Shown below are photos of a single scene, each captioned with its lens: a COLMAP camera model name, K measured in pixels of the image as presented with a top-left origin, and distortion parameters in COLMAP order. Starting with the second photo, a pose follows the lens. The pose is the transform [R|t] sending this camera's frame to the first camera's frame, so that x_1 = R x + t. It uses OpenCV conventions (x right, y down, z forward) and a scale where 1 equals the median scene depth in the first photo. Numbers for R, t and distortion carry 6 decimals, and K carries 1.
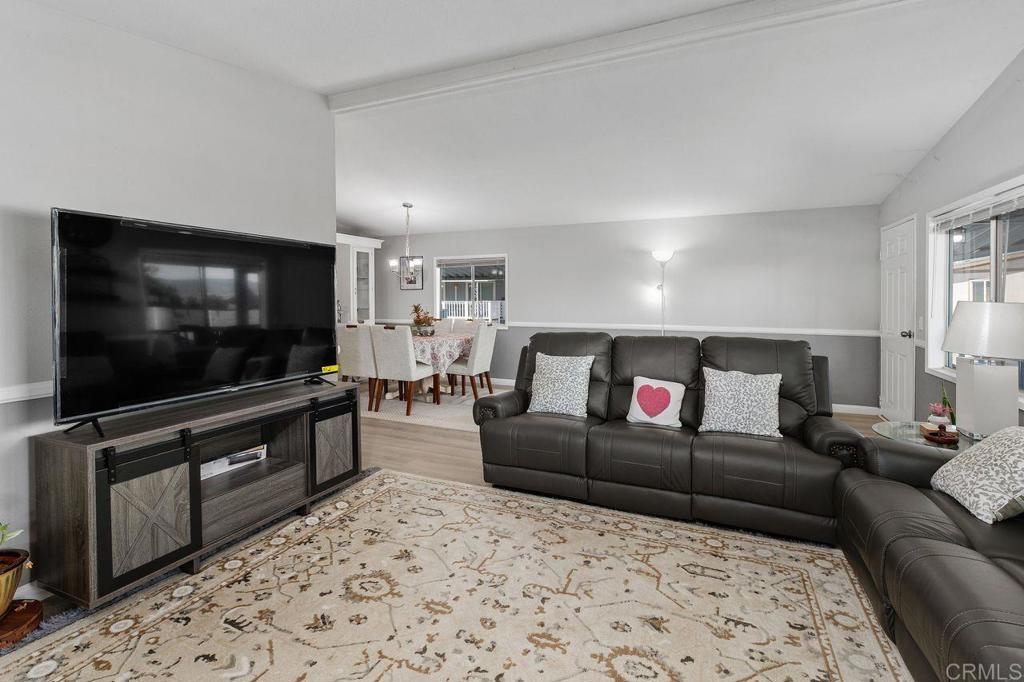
lens RADIAL K [[472.6, 0, 513.4], [0, 472.6, 305.9], [0, 0, 1]] dist [0.002178, -0.000382]
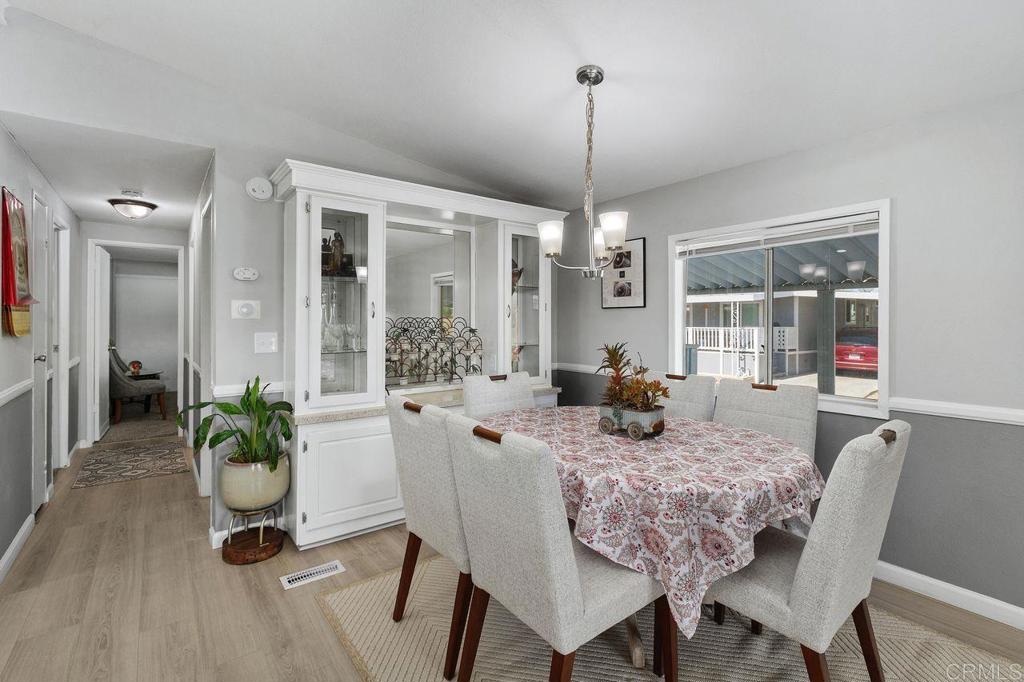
lens RADIAL K [[477.5, 0, 494.7], [0, 477.5, 323.1], [0, 0, 1]] dist [-0.001891, -0.000294]
pose [[0.860650, 0.003050, -0.509188, -0.101094], [-0.010606, 0.999872, -0.011938, -0.015309], [0.509086, 0.015674, 0.860573, 0.671499]]
